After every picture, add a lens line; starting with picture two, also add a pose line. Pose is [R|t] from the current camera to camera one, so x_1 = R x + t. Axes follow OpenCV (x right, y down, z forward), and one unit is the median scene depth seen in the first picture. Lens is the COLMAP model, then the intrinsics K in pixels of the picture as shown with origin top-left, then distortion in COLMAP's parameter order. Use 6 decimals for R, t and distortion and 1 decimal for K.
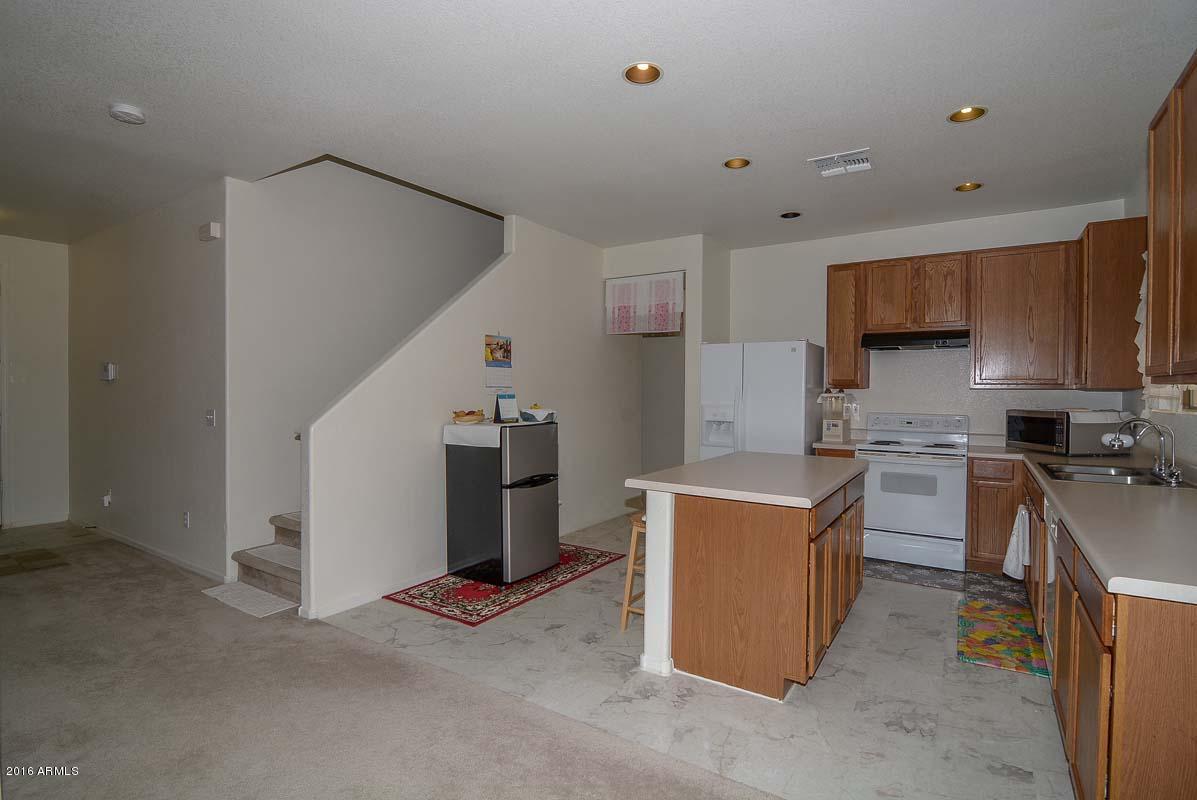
lens RADIAL K [[572.8, 0, 602.1], [0, 572.8, 398.1], [0, 0, 1]] dist [-0.019640, -0.007092]
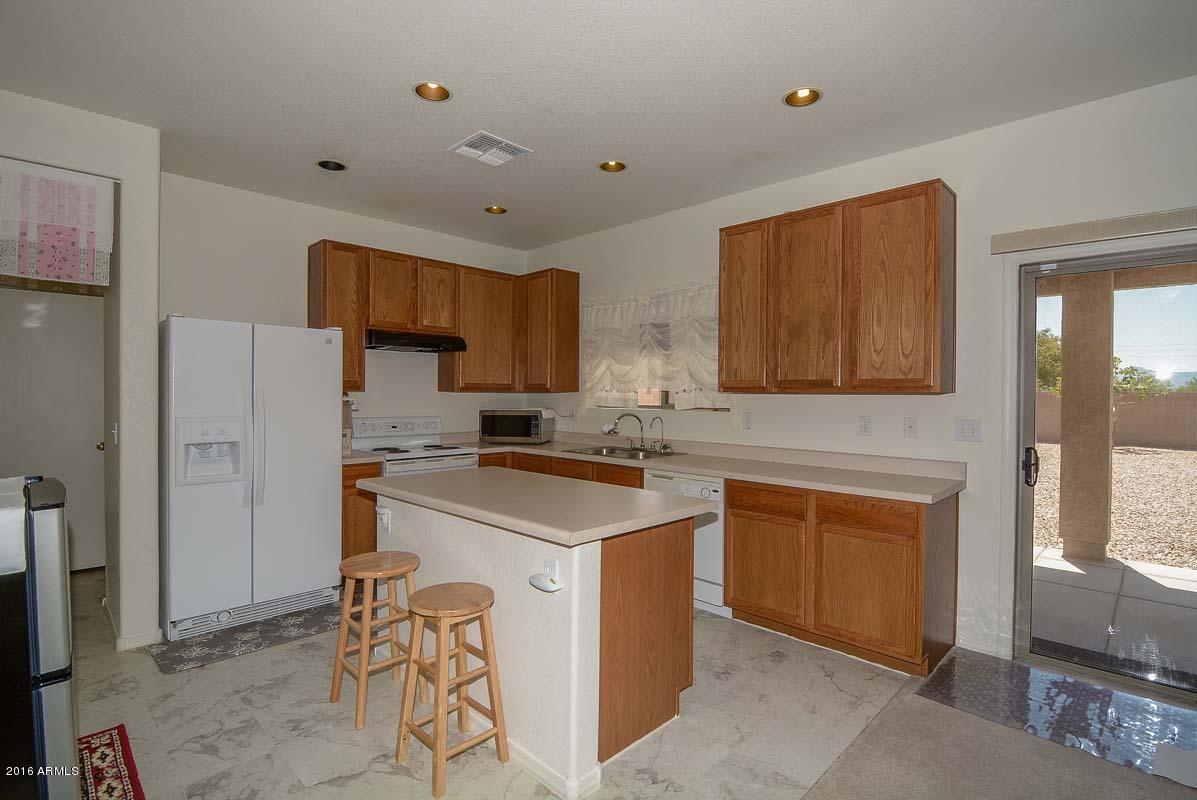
lens RADIAL K [[572.8, 0, 599.8], [0, 572.8, 398.1], [0, 0, 1]] dist [-0.019640, -0.007092]
pose [[0.198861, -0.009133, 0.979985, -0.367596], [0.008114, 0.999938, 0.007673, -0.010592], [-0.979994, 0.006426, 0.198923, 0.518781]]
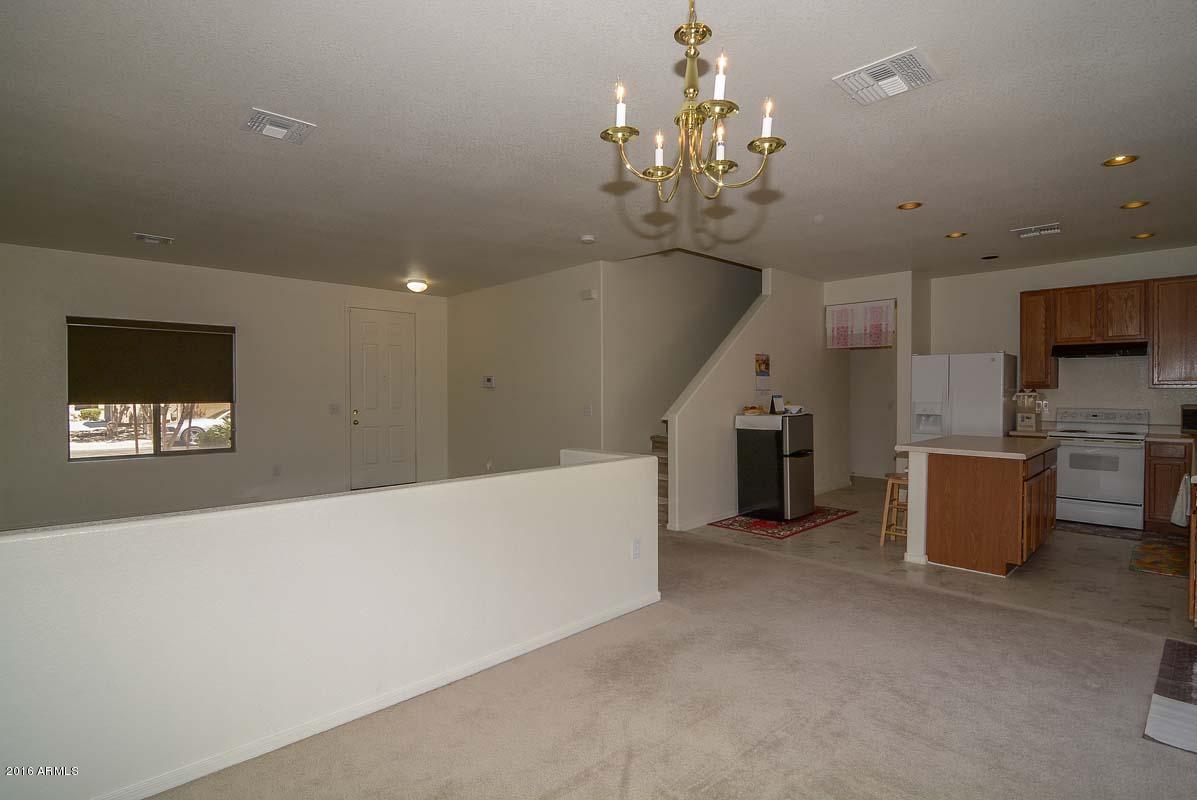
lens RADIAL K [[572.8, 0, 595.4], [0, 572.8, 396.8], [0, 0, 1]] dist [-0.019640, -0.007092]
pose [[0.970950, -0.005353, -0.239221, -0.254176], [0.004563, 0.999982, -0.003857, 0.001470], [0.239237, 0.002653, 0.970957, -0.506619]]
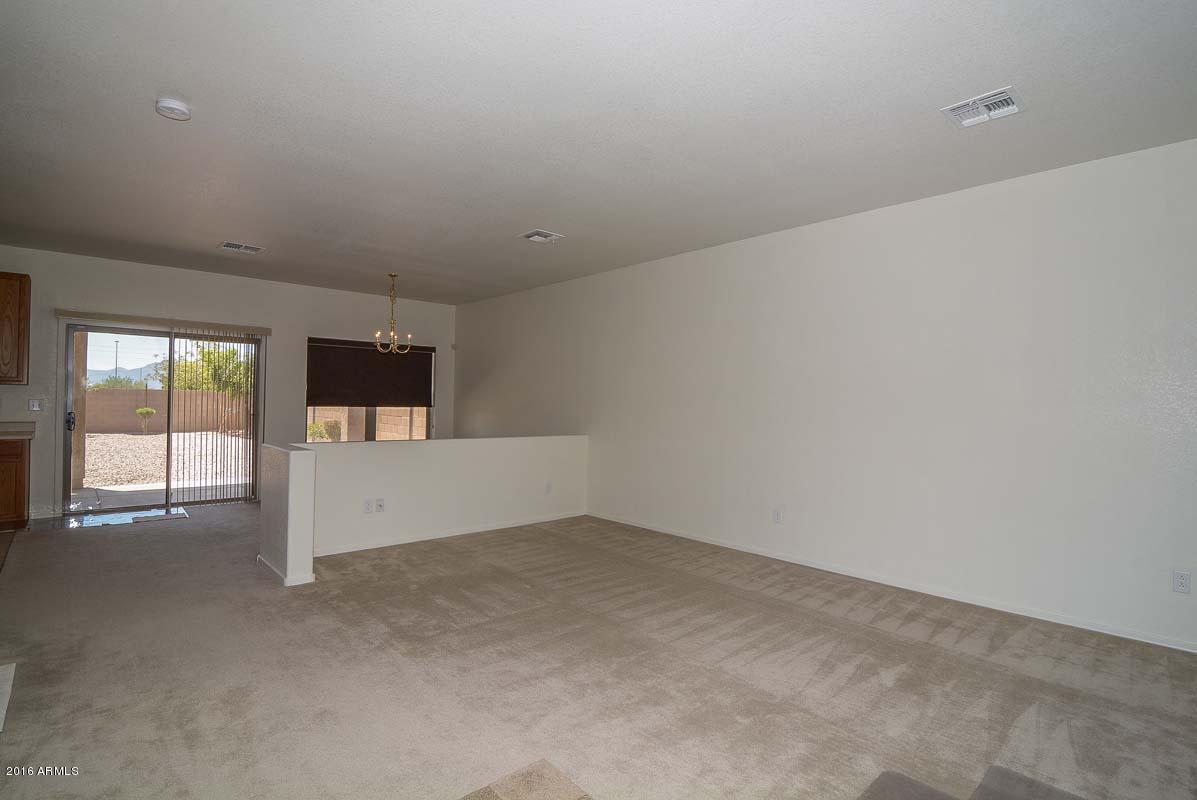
lens RADIAL K [[572.8, 0, 603.7], [0, 572.8, 403.4], [0, 0, 1]] dist [-0.019640, -0.007092]
pose [[-0.973266, -0.023266, 0.228500, -1.189179], [-0.019280, 0.999621, 0.019660, -0.016858], [-0.228871, 0.014729, -0.973345, 1.180957]]
